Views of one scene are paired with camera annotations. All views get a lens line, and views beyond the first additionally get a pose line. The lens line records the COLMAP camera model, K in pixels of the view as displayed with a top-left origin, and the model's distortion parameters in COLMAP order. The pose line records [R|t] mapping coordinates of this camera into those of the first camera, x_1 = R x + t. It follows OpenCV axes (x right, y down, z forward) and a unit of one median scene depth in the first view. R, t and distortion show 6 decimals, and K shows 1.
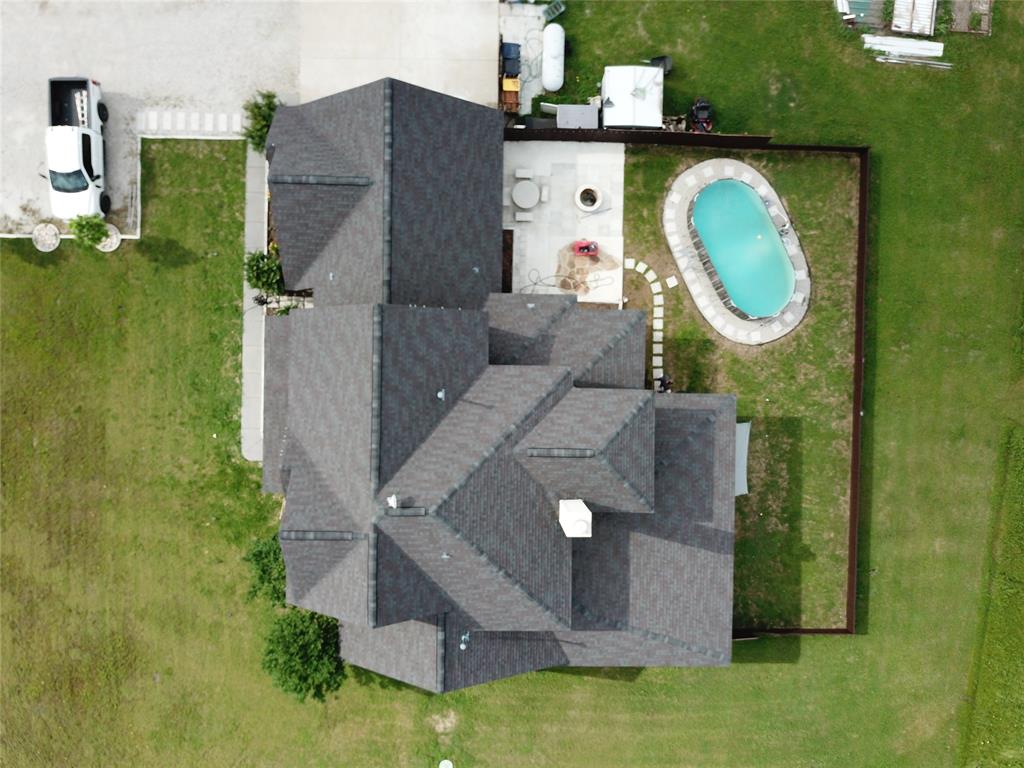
lens RADIAL K [[793.1, 0, 511.7], [0, 793.1, 387.0], [0, 0, 1]] dist [-0.021488, -0.010467]
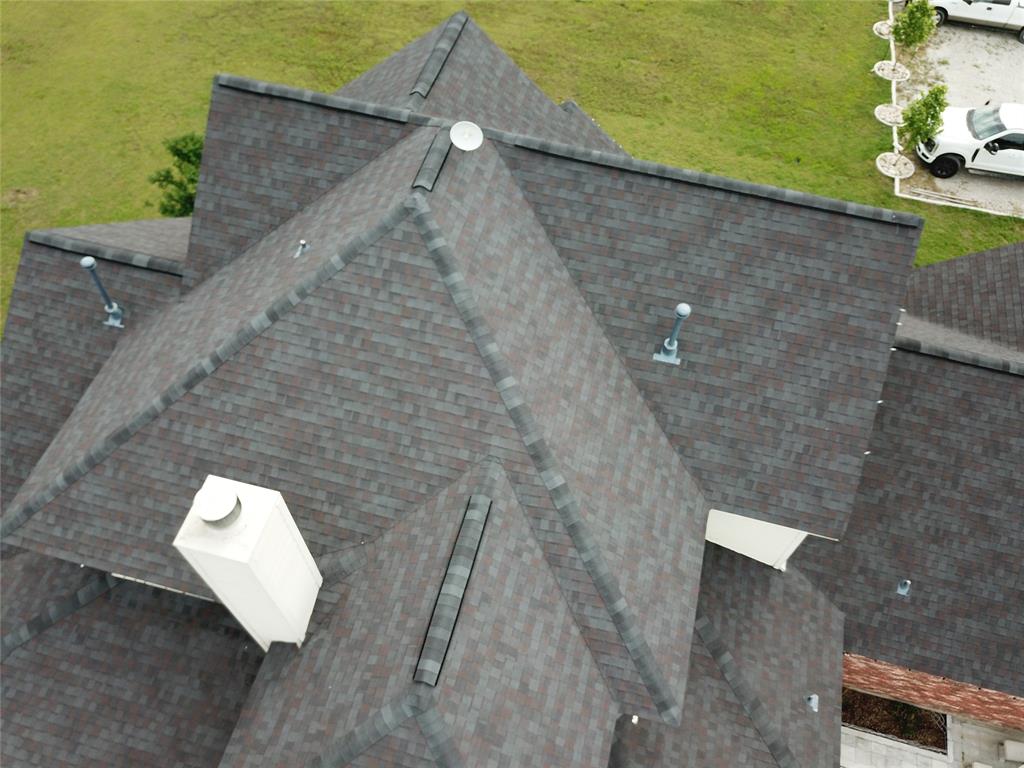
lens RADIAL K [[793.1, 0, 516.6], [0, 793.1, 385.8], [0, 0, 1]] dist [-0.021488, -0.010467]
pose [[-0.236306, 0.787065, -0.569814, 0.177104], [-0.970553, -0.219405, 0.099439, 0.041243], [-0.046755, 0.576533, 0.815735, 0.655129]]
